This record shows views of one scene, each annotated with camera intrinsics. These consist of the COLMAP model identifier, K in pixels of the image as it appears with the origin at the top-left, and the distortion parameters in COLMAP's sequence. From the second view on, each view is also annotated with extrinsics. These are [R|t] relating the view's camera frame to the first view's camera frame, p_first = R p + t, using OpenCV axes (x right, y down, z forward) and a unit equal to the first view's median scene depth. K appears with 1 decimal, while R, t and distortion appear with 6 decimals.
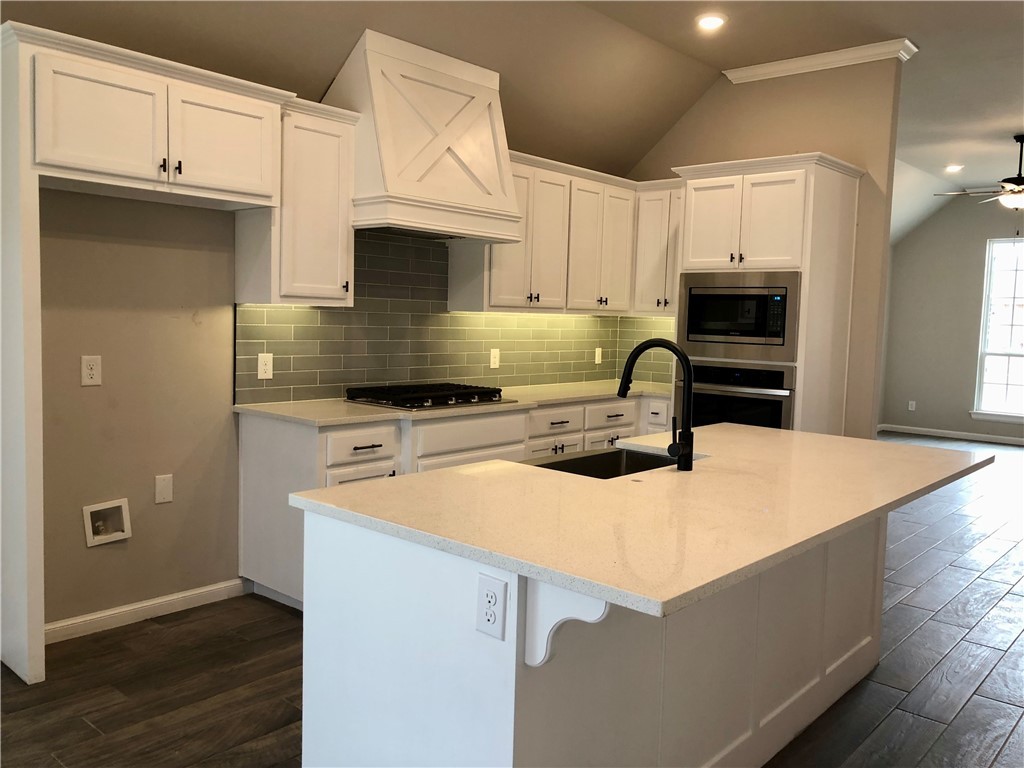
lens RADIAL K [[833.4, 0, 516.6], [0, 833.4, 378.8], [0, 0, 1]] dist [0.049367, -0.059773]
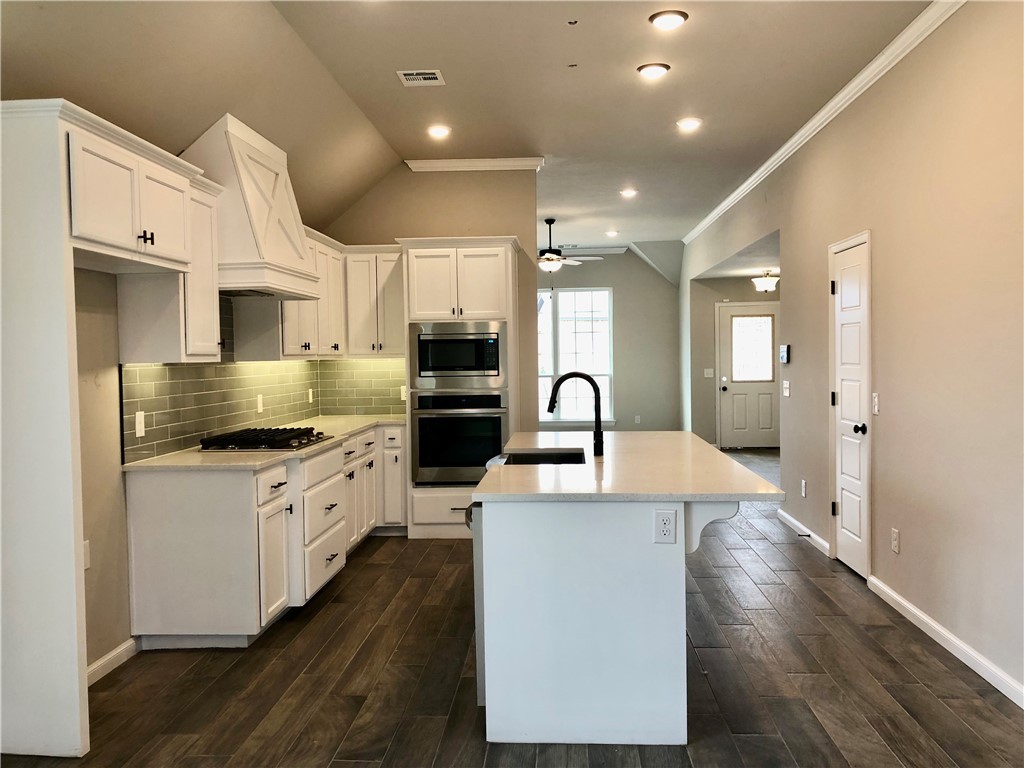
lens RADIAL K [[833.4, 0, 516.6], [0, 833.4, 378.8], [0, 0, 1]] dist [0.049367, -0.059773]
pose [[0.788475, -0.059068, 0.612224, -0.542997], [0.085798, 0.996209, -0.014382, -0.015237], [-0.609054, 0.063867, 0.790553, -0.087415]]
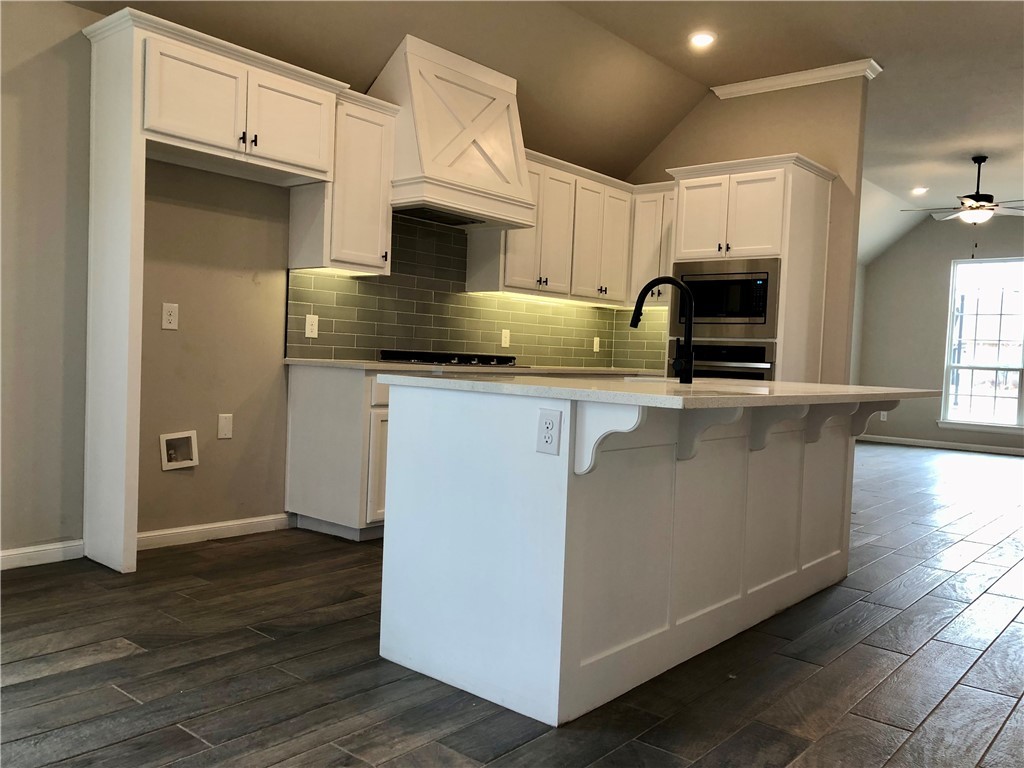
lens RADIAL K [[831.7, 0, 515.4], [0, 831.7, 388.9], [0, 0, 1]] dist [0.051031, -0.067822]
pose [[0.999697, 0.011932, 0.021532, -0.045853], [-0.011180, 0.999333, -0.034754, 0.102510], [-0.021932, 0.034503, 0.999164, -0.128727]]
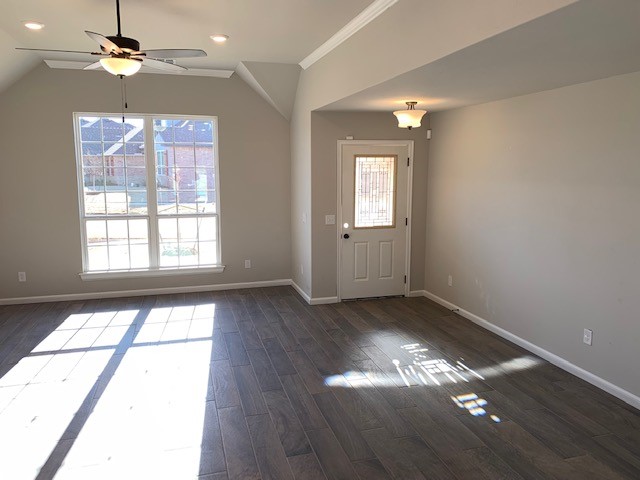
lens RADIAL K [[487.6, 0, 320.0], [0, 487.6, 240.0], [0, 0, 1]] dist [0.082362, -0.110075]
pose [[0.540434, -0.151387, 0.827655, 0.467499], [0.079375, 0.988466, 0.128972, -0.153884], [-0.837634, -0.004005, 0.546217, 0.985838]]
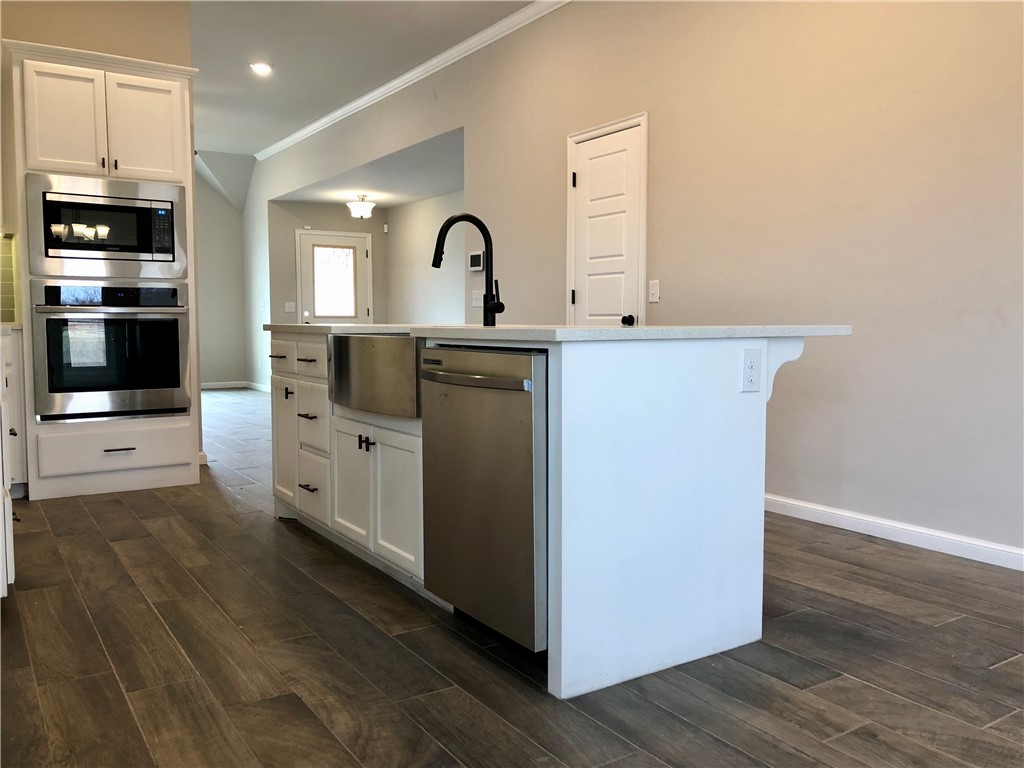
lens RADIAL K [[833.4, 0, 516.6], [0, 833.4, 378.8], [0, 0, 1]] dist [0.049367, -0.059773]
pose [[0.265874, -0.096603, 0.959155, -0.595551], [0.082329, 0.993607, 0.077251, 0.060013], [-0.960486, 0.058427, 0.272127, 0.407037]]
